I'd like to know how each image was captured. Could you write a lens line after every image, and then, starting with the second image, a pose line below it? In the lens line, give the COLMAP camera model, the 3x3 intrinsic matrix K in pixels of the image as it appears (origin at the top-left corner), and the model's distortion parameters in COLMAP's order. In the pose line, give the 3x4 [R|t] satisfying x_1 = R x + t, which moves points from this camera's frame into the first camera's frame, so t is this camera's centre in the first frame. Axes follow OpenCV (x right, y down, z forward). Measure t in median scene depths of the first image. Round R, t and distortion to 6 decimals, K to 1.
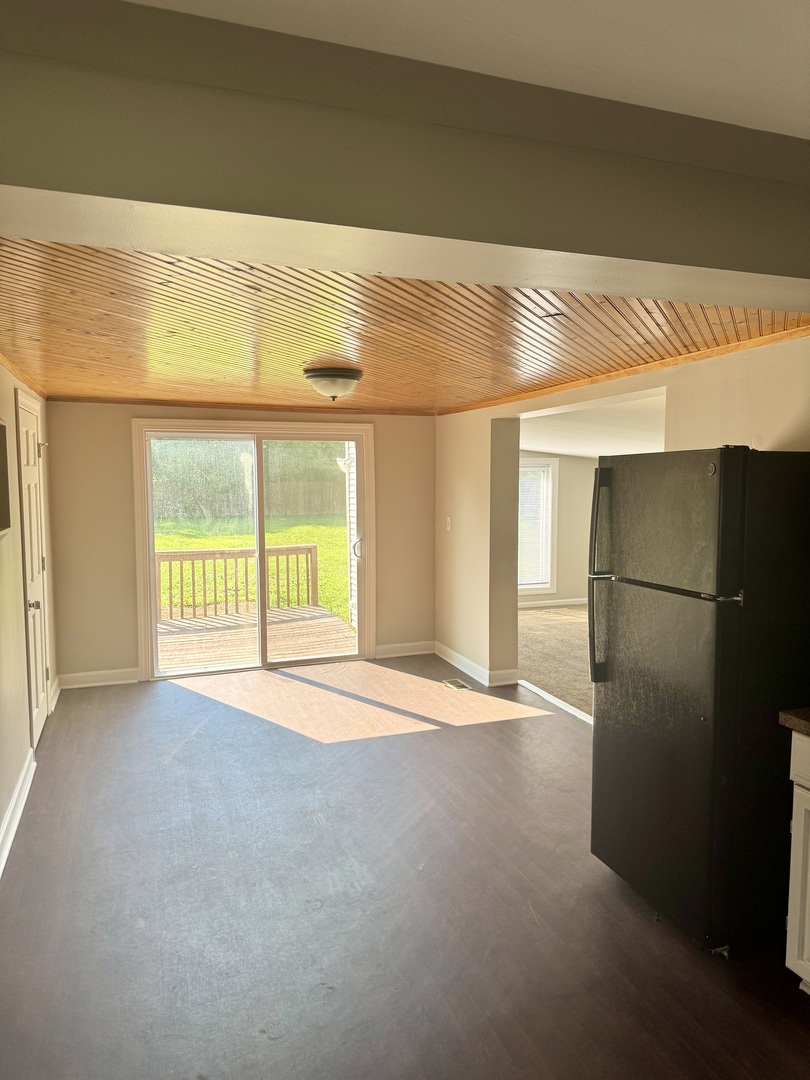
lens RADIAL K [[759.0, 0, 405.0], [0, 759.0, 540.0], [0, 0, 1]] dist [0.093686, -0.123320]
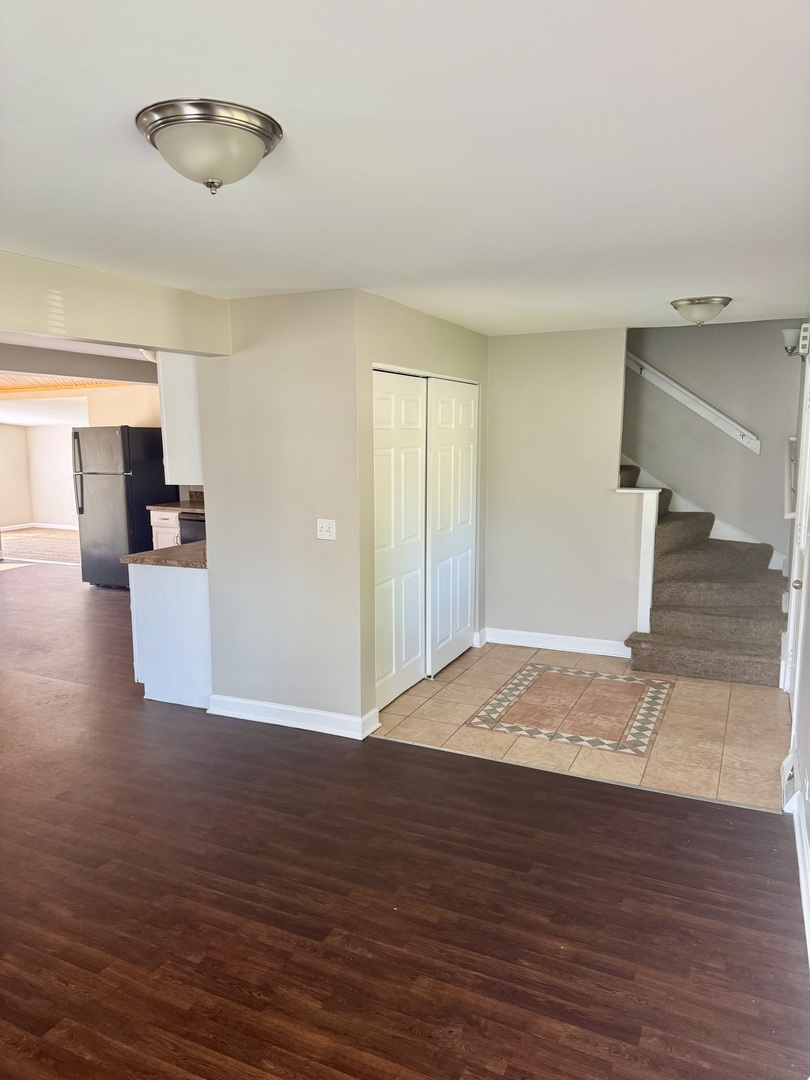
lens RADIAL K [[759.6, 0, 405.0], [0, 759.6, 540.0], [0, 0, 1]] dist [0.056126, -0.077514]
pose [[0.703430, -0.105575, 0.702880, -0.818359], [0.068090, 0.994368, 0.081215, 0.135704], [-0.707495, -0.009270, 0.706657, -1.637232]]
